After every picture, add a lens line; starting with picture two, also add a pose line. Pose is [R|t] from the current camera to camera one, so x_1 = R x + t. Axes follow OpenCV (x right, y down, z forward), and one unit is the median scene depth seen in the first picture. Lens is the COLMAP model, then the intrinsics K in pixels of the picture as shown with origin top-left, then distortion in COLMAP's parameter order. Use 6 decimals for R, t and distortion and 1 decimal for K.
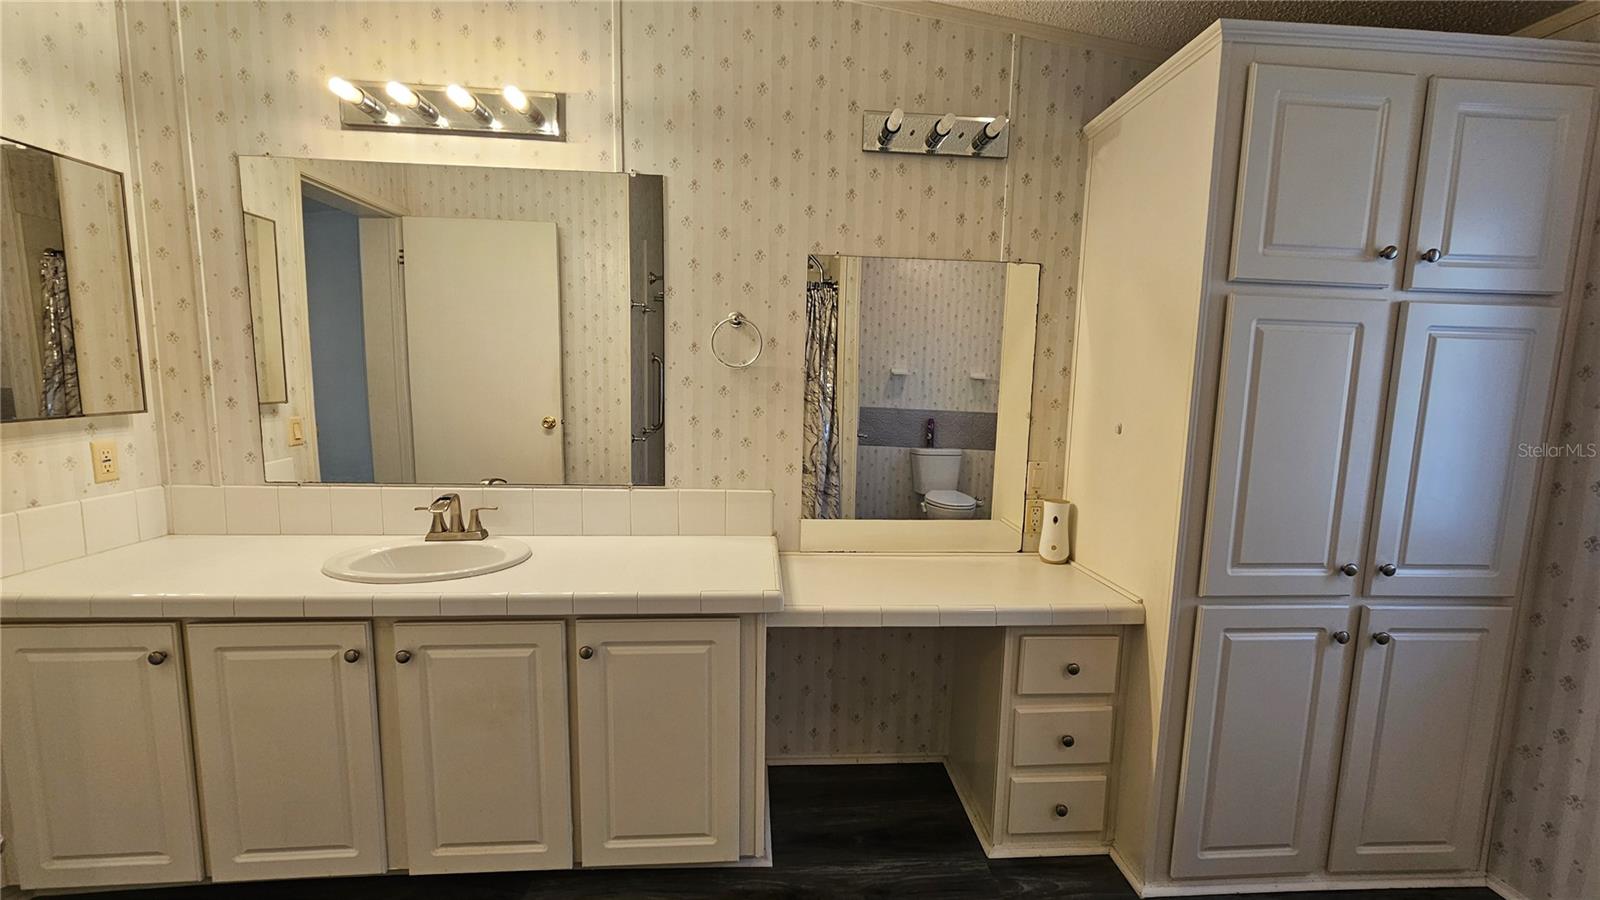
lens RADIAL K [[656.8, 0, 811.0], [0, 656.8, 455.8], [0, 0, 1]] dist [-0.000993, -0.000581]
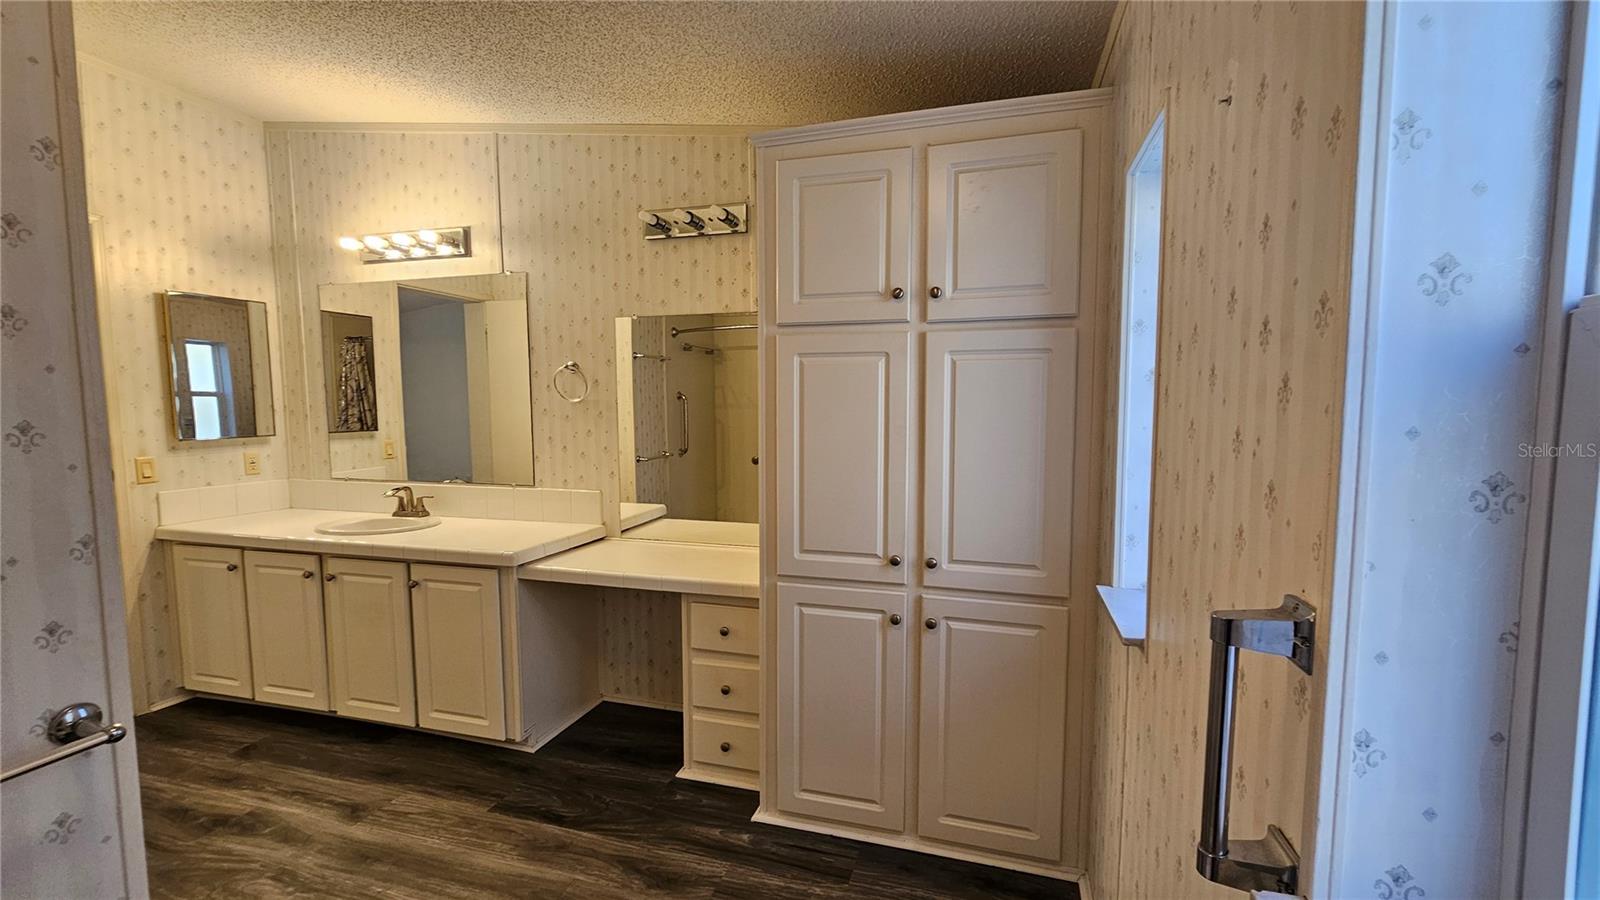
lens RADIAL K [[656.8, 0, 811.0], [0, 656.8, 455.8], [0, 0, 1]] dist [-0.000993, -0.000581]
pose [[0.937595, 0.003750, -0.347709, 0.997619], [-0.020303, 0.998826, -0.043974, 0.038180], [0.347136, 0.048289, 0.936571, -0.146467]]
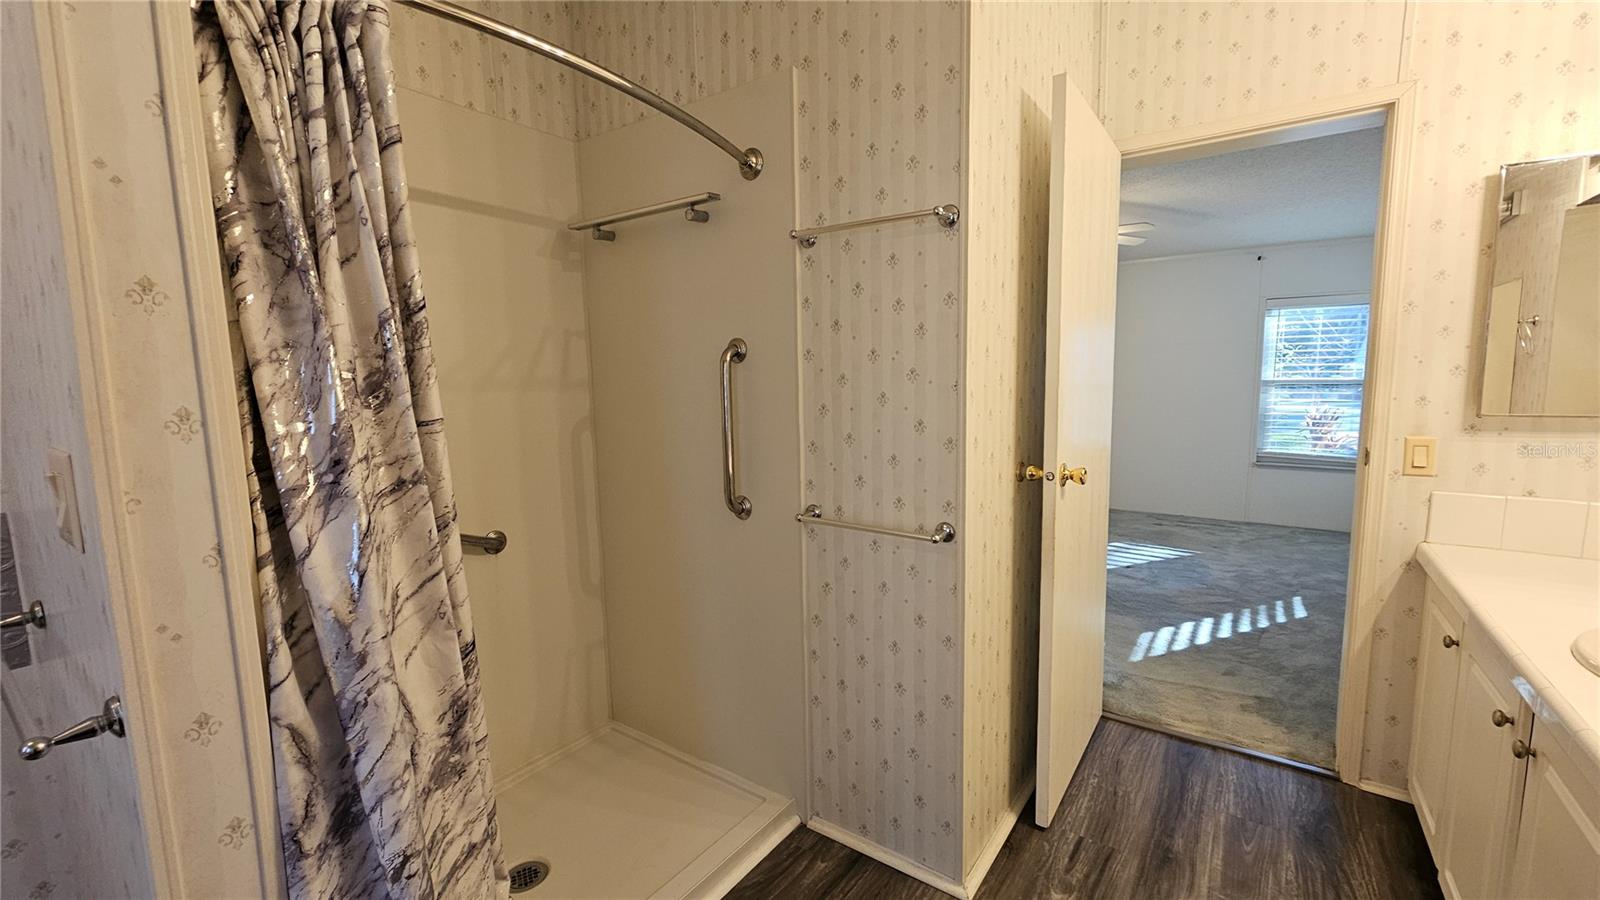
lens RADIAL K [[656.8, 0, 811.0], [0, 656.8, 455.8], [0, 0, 1]] dist [-0.000993, -0.000581]
pose [[-0.629757, 0.081614, -0.772493, 0.378075], [-0.095176, 0.978866, 0.181007, -0.066777], [0.770939, 0.187514, -0.608680, 0.684907]]
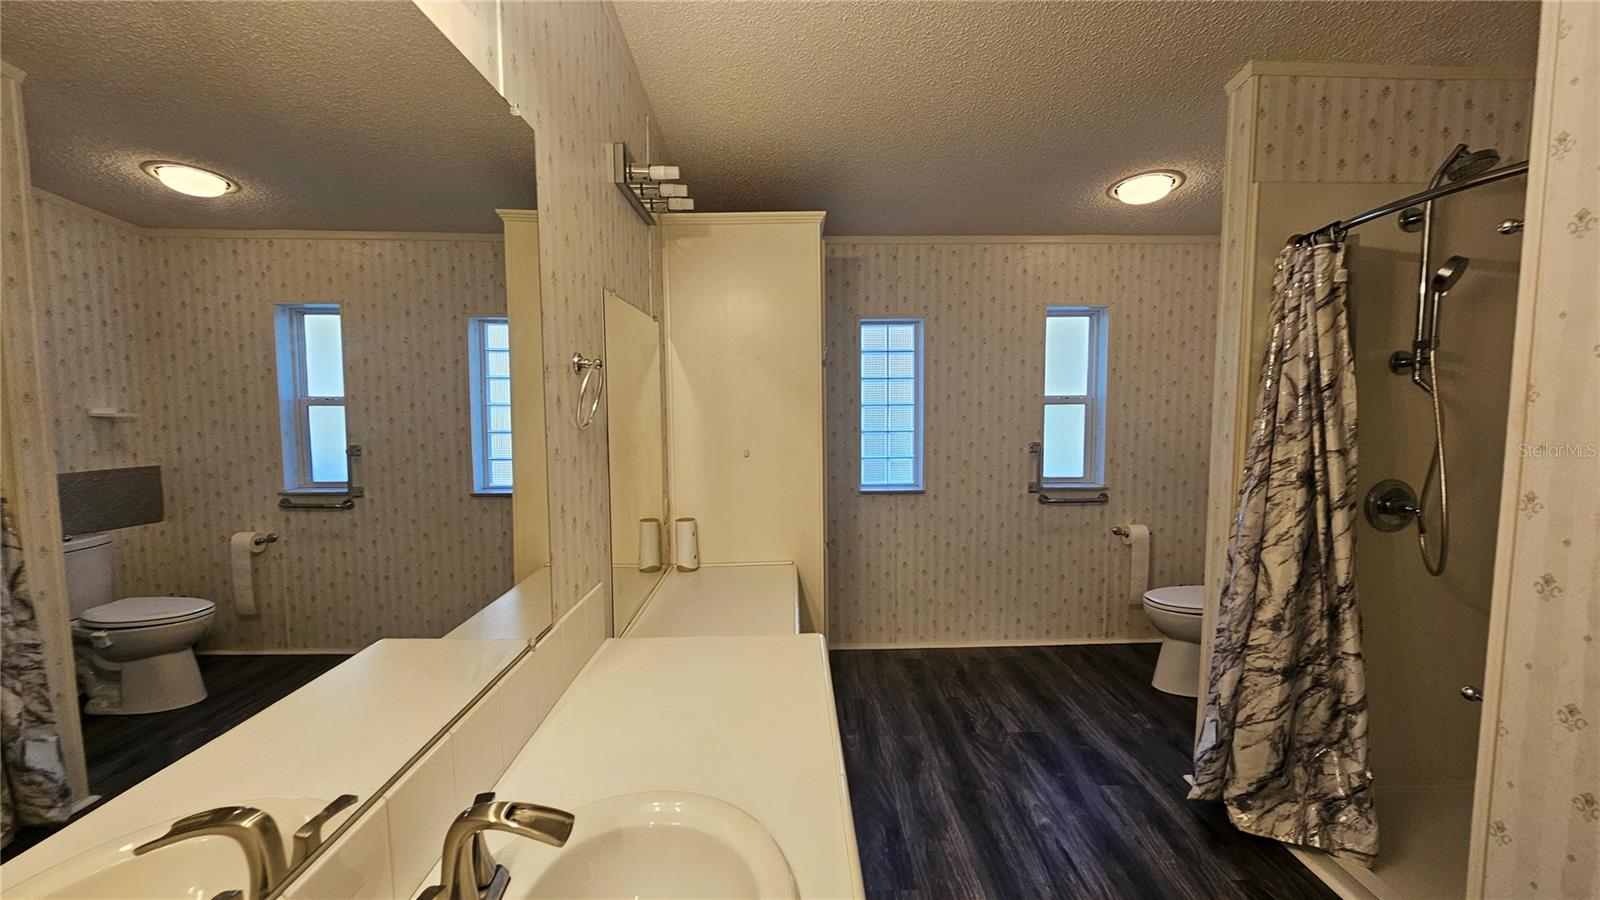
lens RADIAL K [[656.8, 0, 811.0], [0, 656.8, 455.8], [0, 0, 1]] dist [-0.000993, -0.000581]
pose [[0.044191, -0.106977, 0.993279, -0.983861], [0.132322, 0.986117, 0.100318, -0.170982], [-0.990221, 0.127000, 0.057733, 0.834730]]
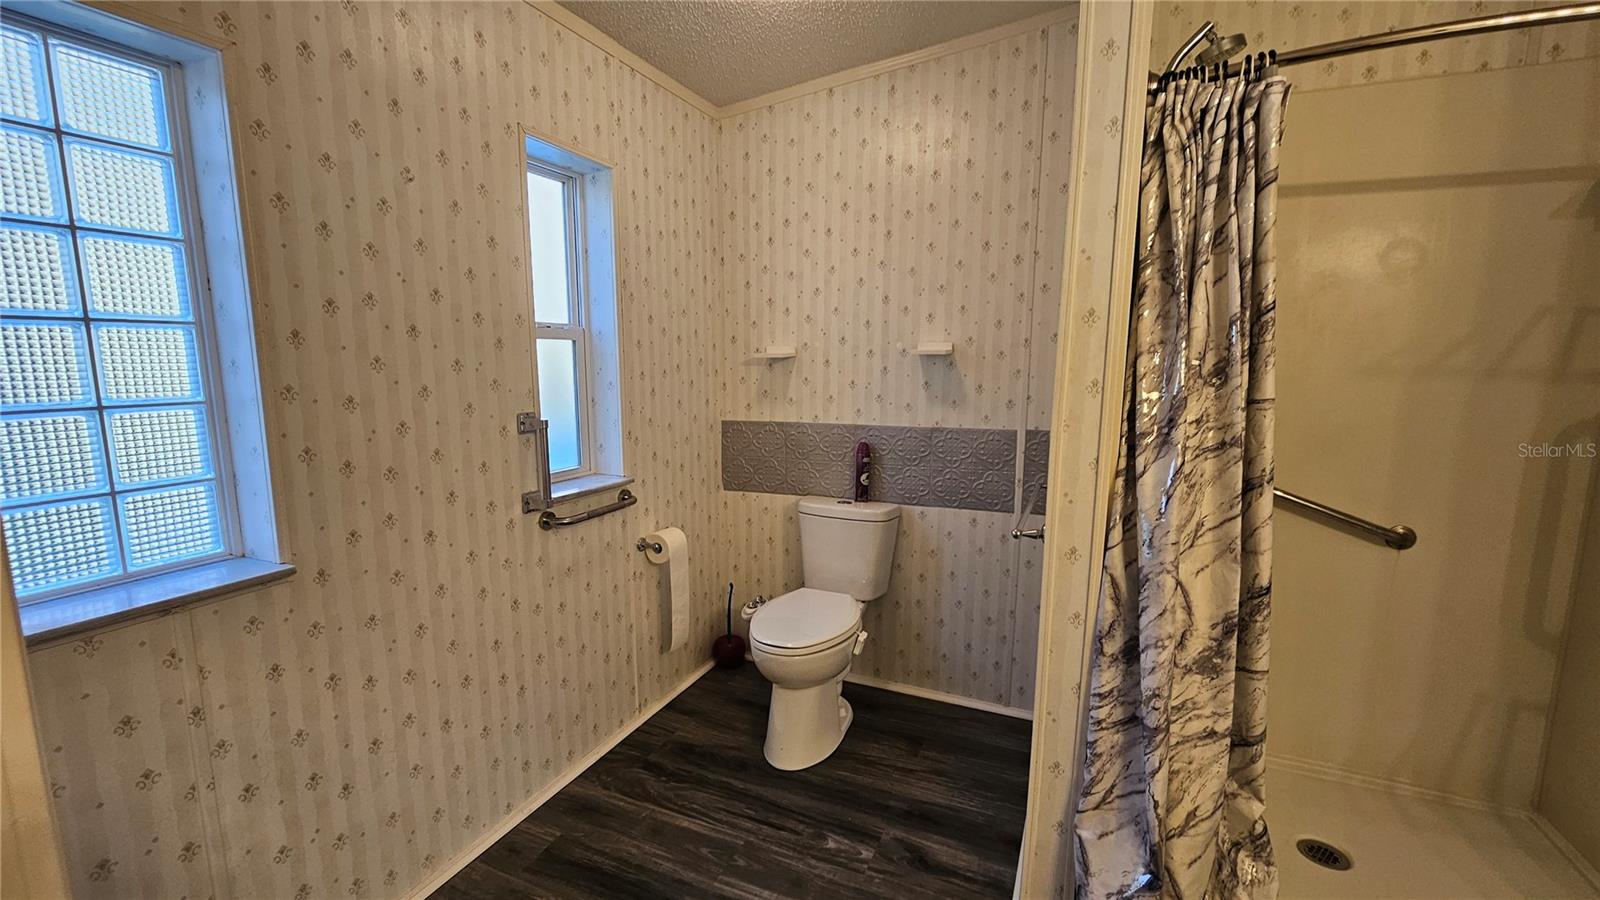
lens RADIAL K [[656.8, 0, 811.0], [0, 656.8, 455.8], [0, 0, 1]] dist [-0.000993, -0.000581]
pose [[-0.885041, -0.100775, 0.454475, 0.241467], [0.027825, 0.963089, 0.267741, -0.109647], [-0.464681, 0.249607, -0.849569, 0.936593]]
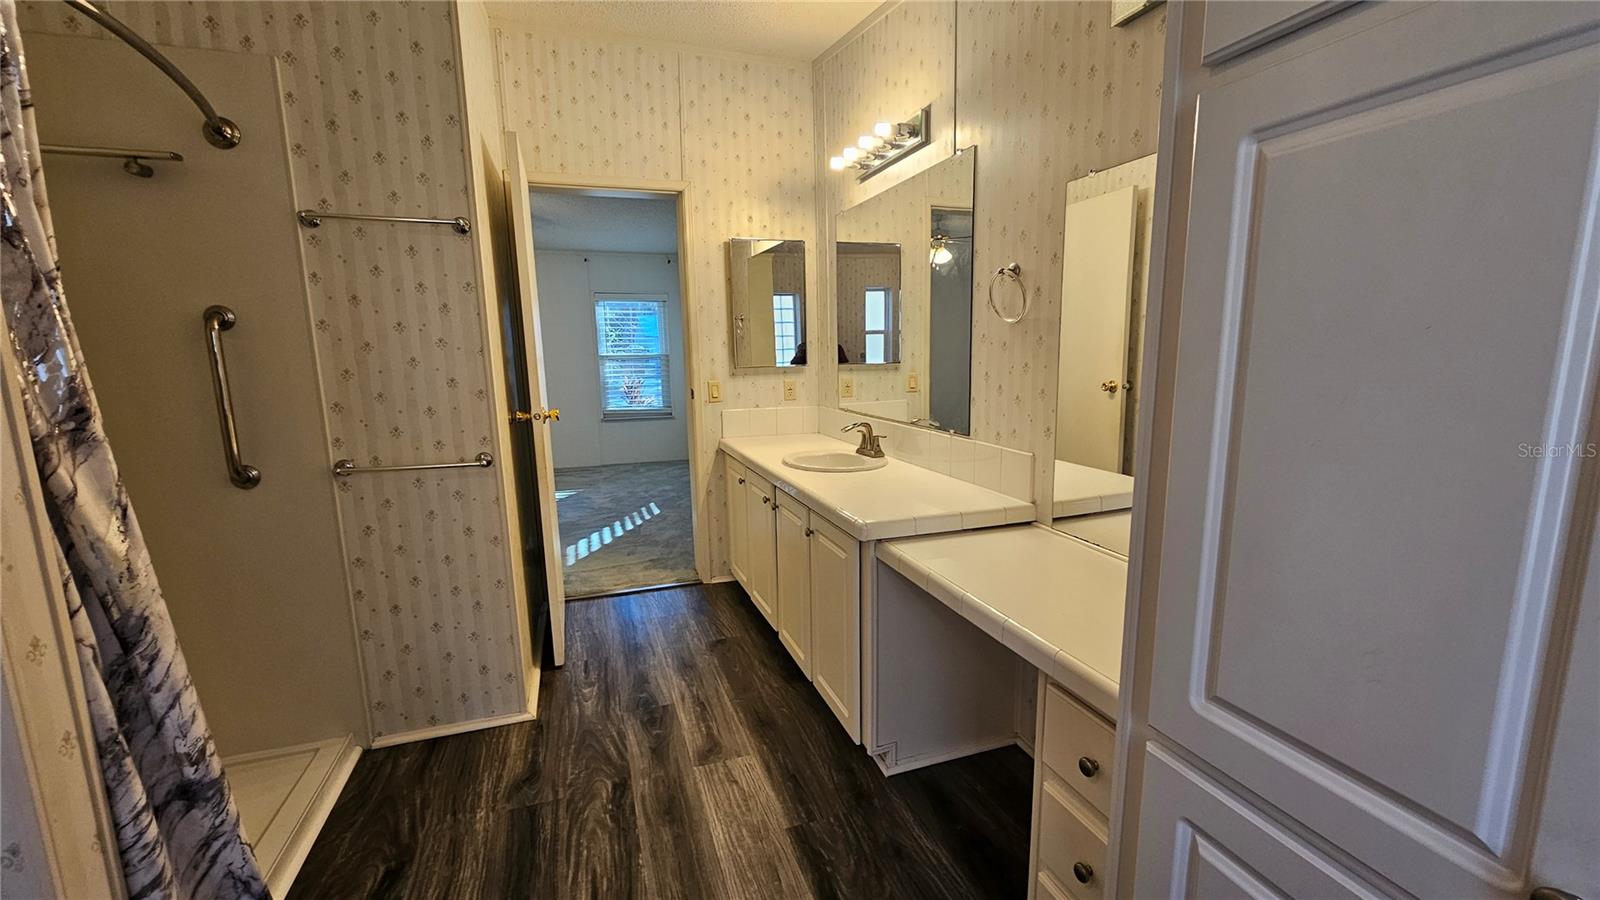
lens RADIAL K [[656.8, 0, 811.0], [0, 656.8, 455.8], [0, 0, 1]] dist [-0.000993, -0.000581]
pose [[0.265756, 0.133311, -0.954778, 0.900901], [-0.096839, 0.989075, 0.111145, -0.020825], [0.959164, 0.062922, 0.275763, 0.544424]]
